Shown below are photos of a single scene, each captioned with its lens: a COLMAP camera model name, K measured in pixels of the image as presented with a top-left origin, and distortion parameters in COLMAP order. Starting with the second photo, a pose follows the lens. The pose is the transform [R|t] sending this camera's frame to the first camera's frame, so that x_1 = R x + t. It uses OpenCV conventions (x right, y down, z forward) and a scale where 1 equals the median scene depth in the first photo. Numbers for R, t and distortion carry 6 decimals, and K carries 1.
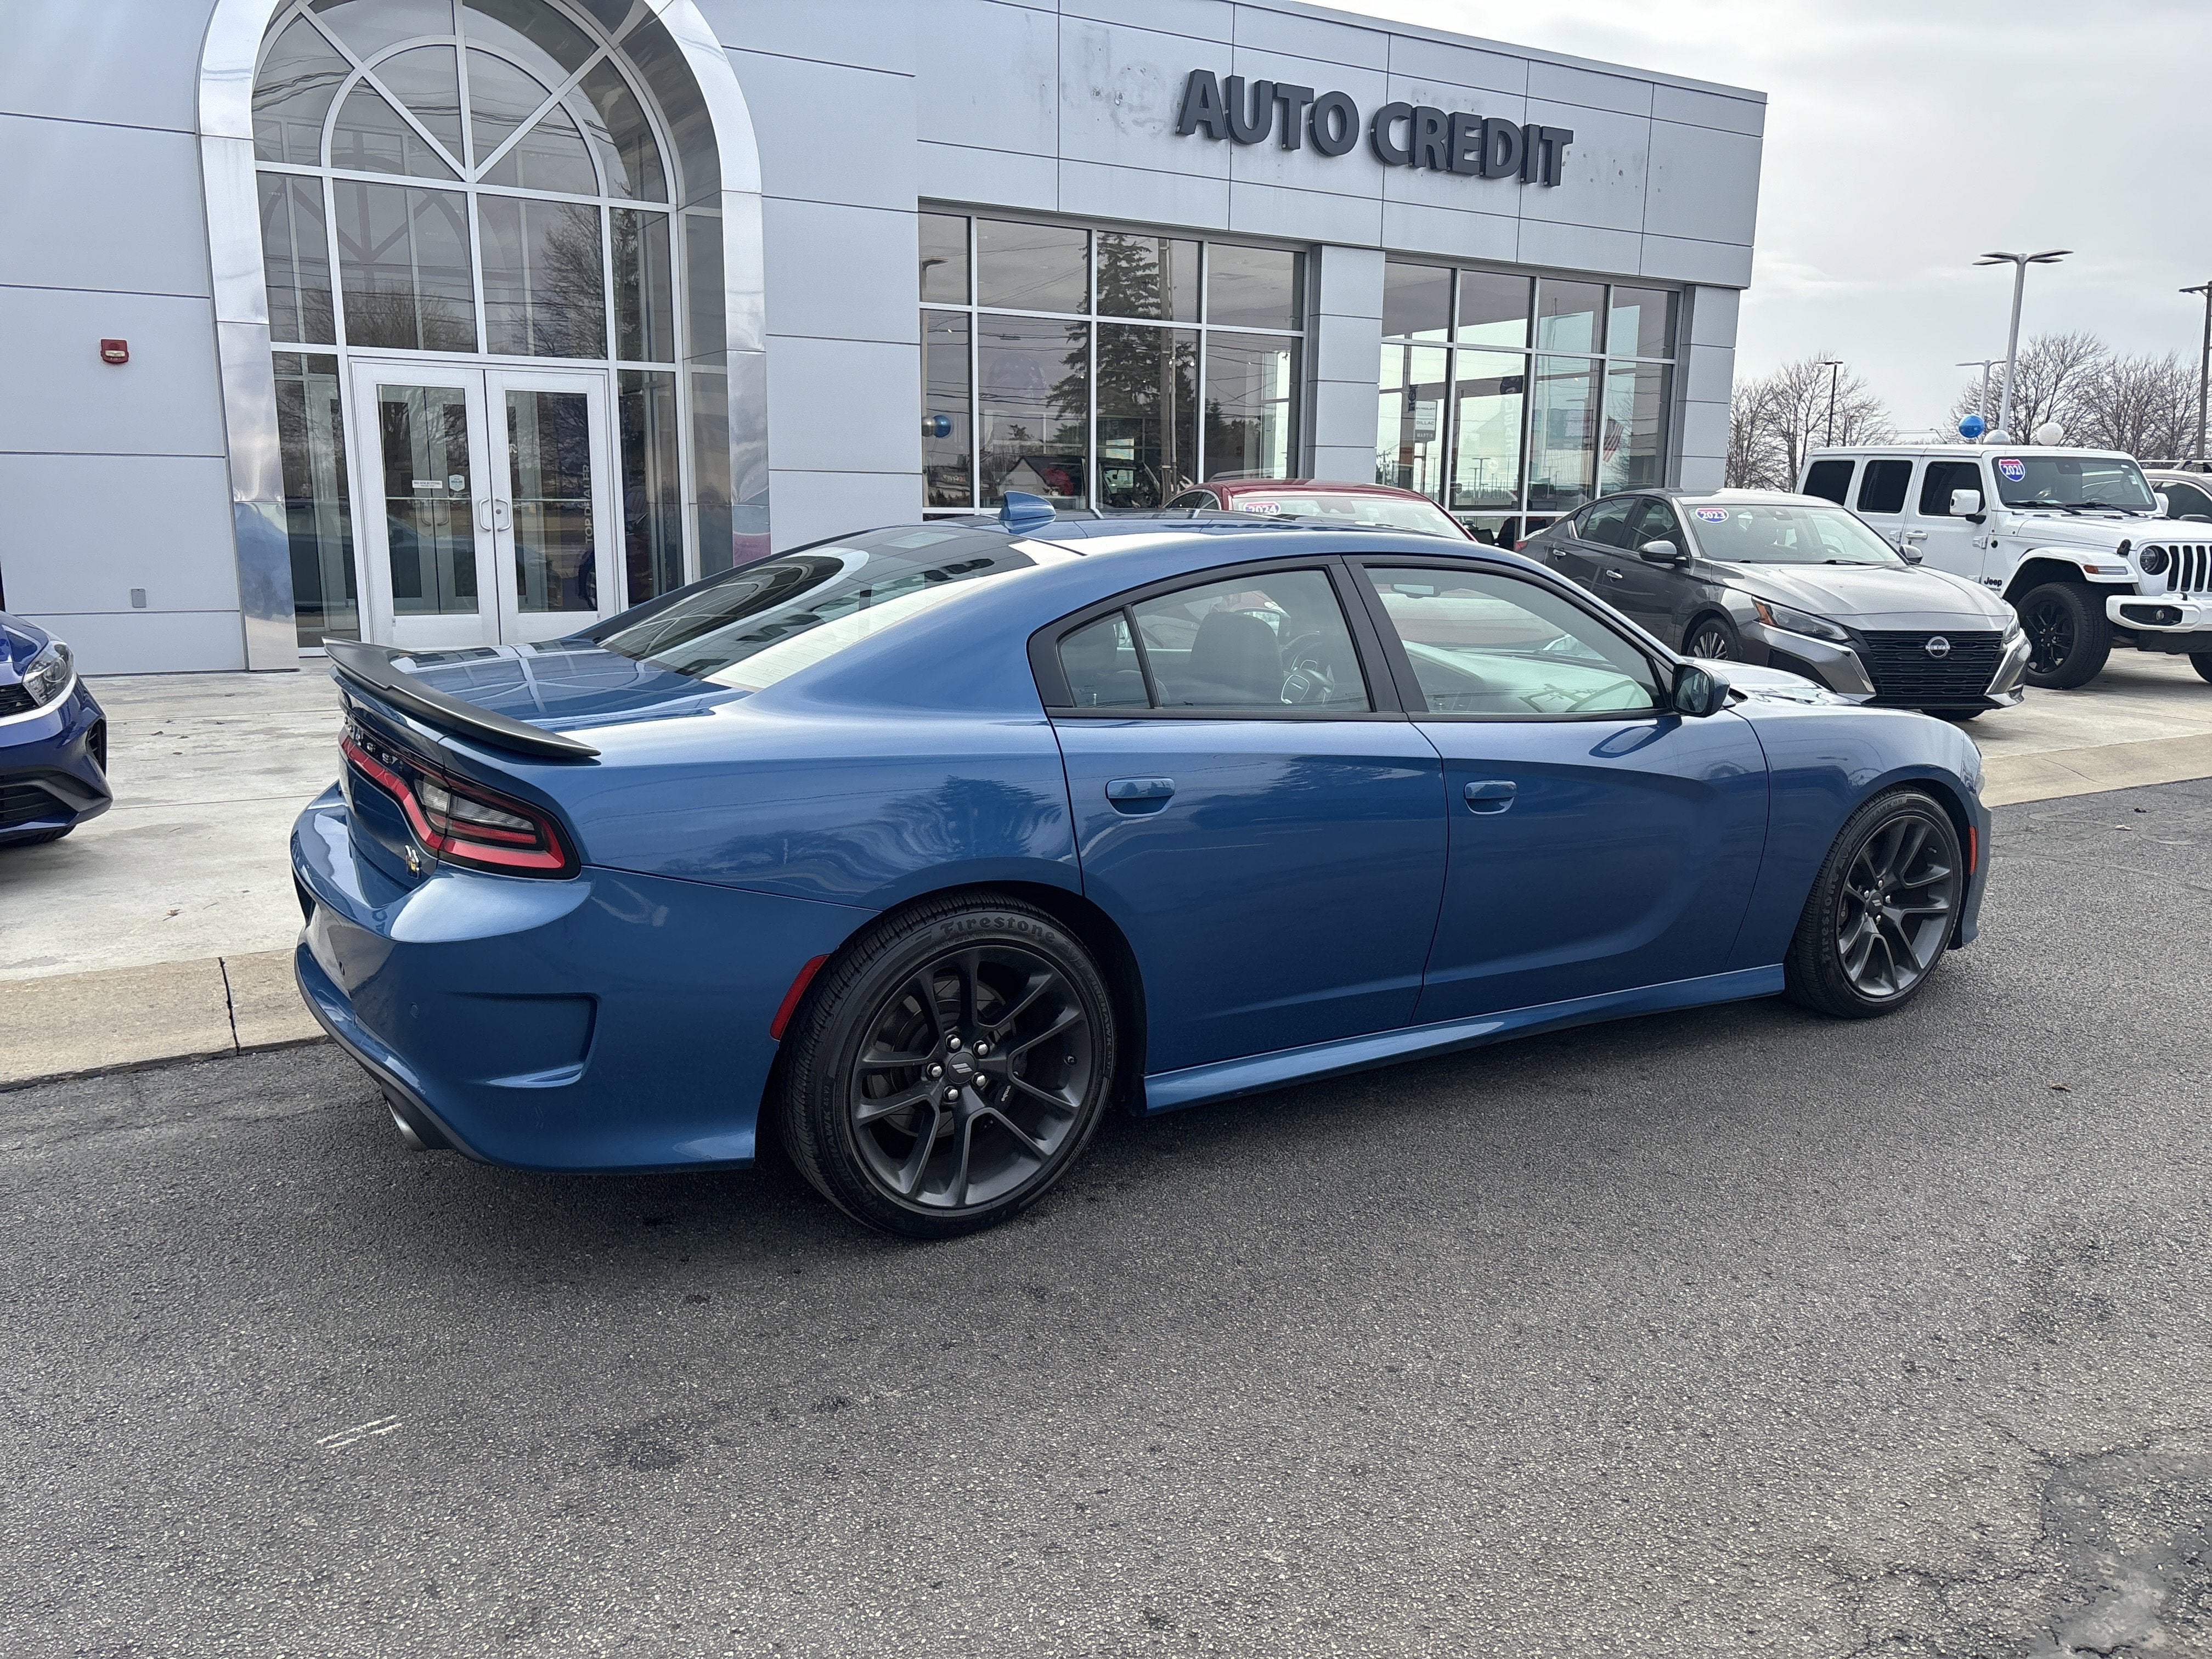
lens RADIAL K [[1673.9, 0, 1101.9], [0, 1673.9, 826.3], [0, 0, 1]] dist [0.047461, -0.045828]
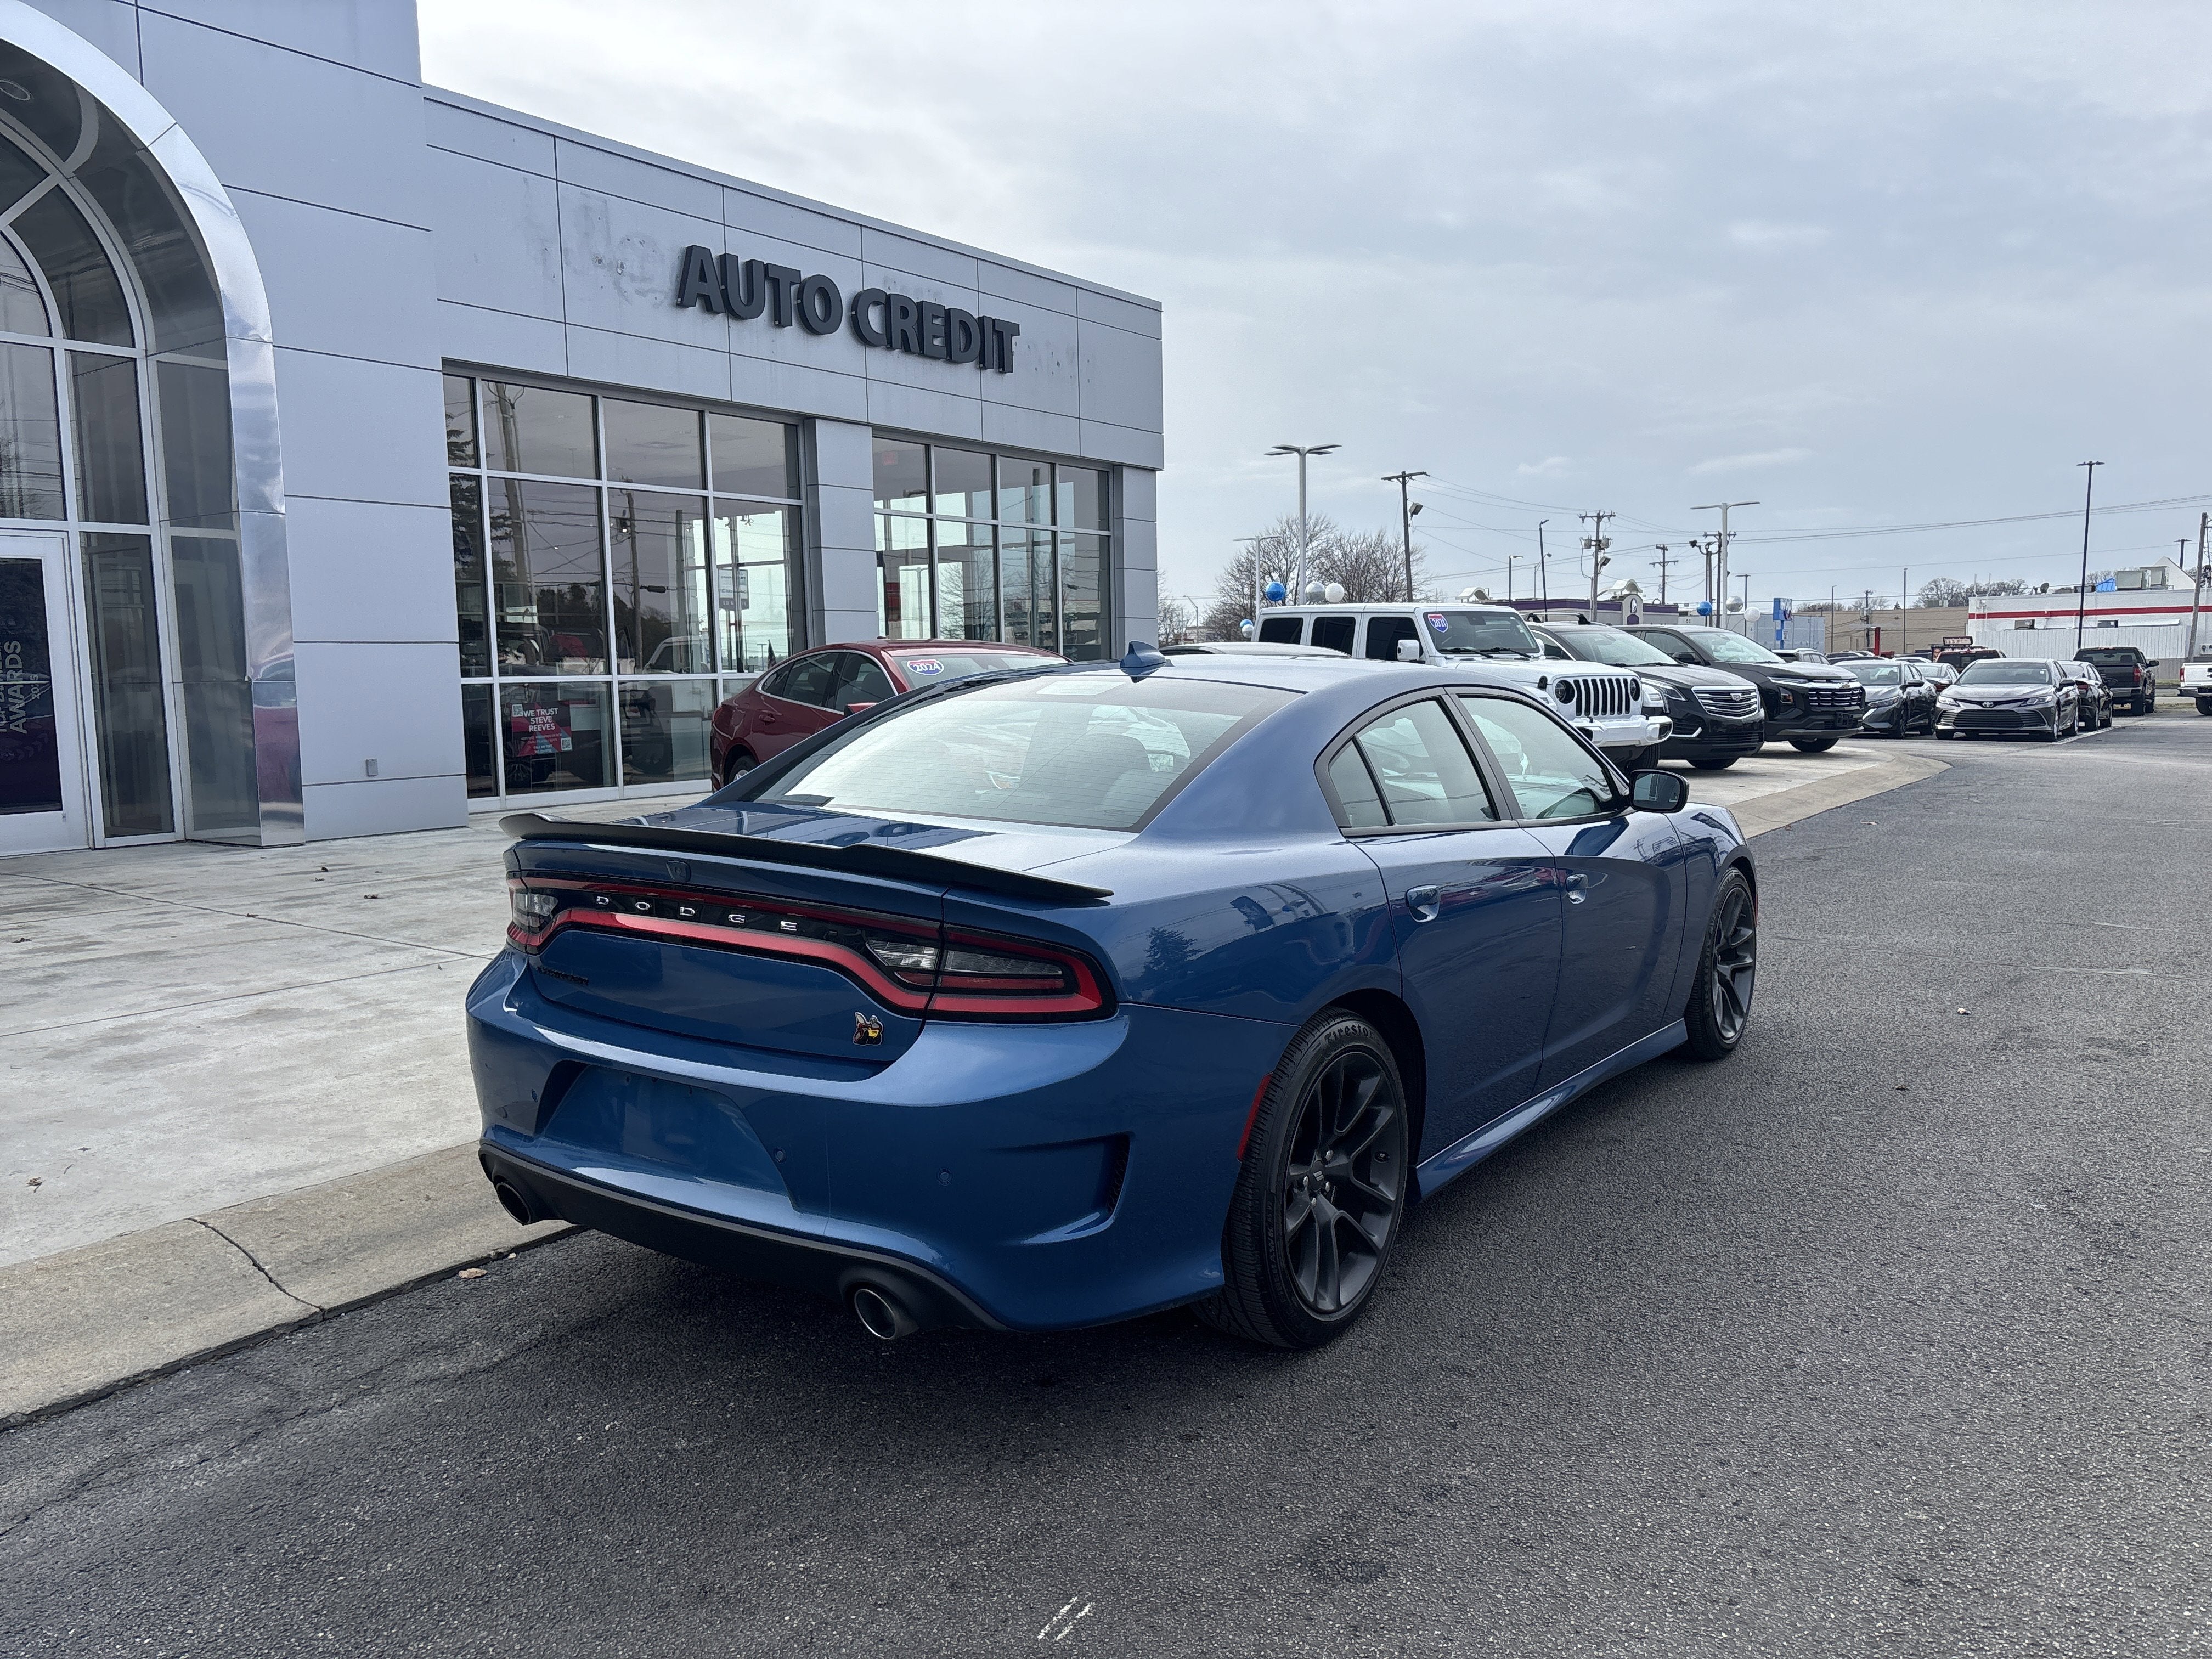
lens RADIAL K [[1673.9, 0, 1101.7], [0, 1673.9, 844.9], [0, 0, 1]] dist [0.047461, -0.045828]
pose [[0.918582, -0.069171, 0.389131, -0.152284], [0.102350, 0.992612, -0.065163, -0.001615], [-0.381749, 0.099686, 0.918875, 0.016913]]
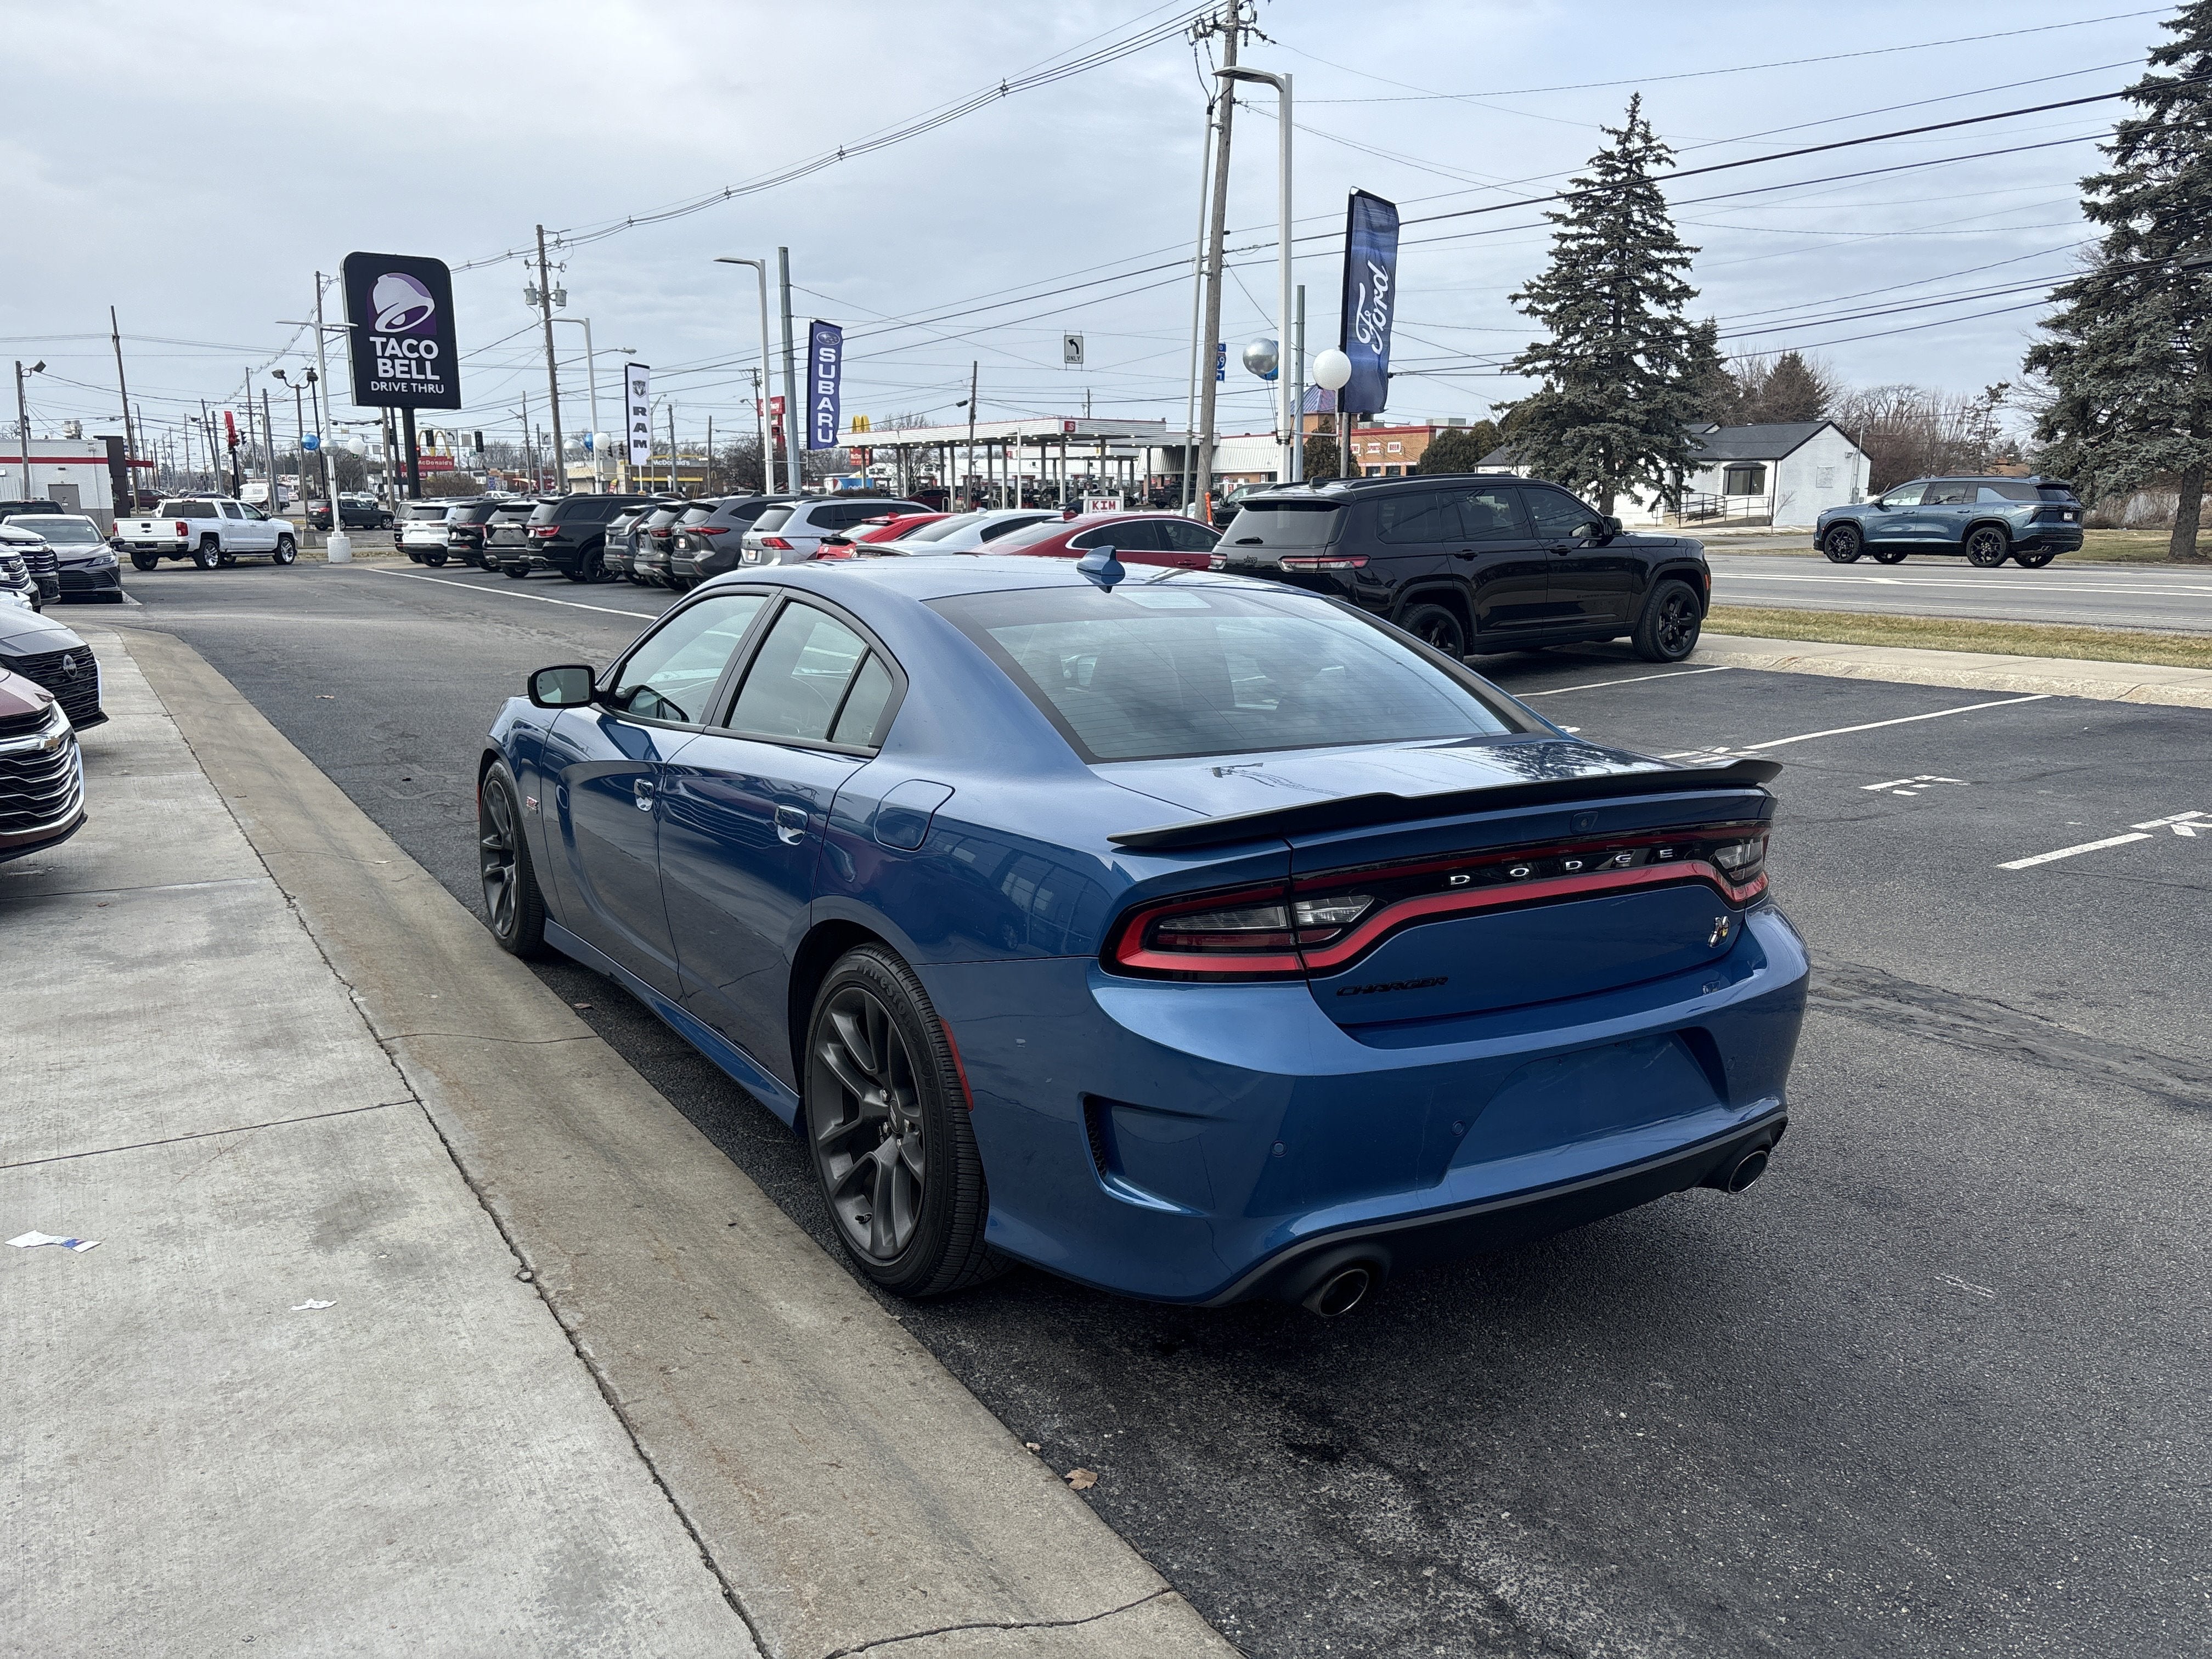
lens RADIAL K [[1673.9, 0, 1115.1], [0, 1673.9, 832.7], [0, 0, 1]] dist [0.047461, -0.045828]
pose [[-0.023148, -0.205939, 0.978291, -0.328673], [0.186788, 0.960431, 0.206599, -0.074945], [-0.982127, 0.187515, 0.016235, 0.314279]]
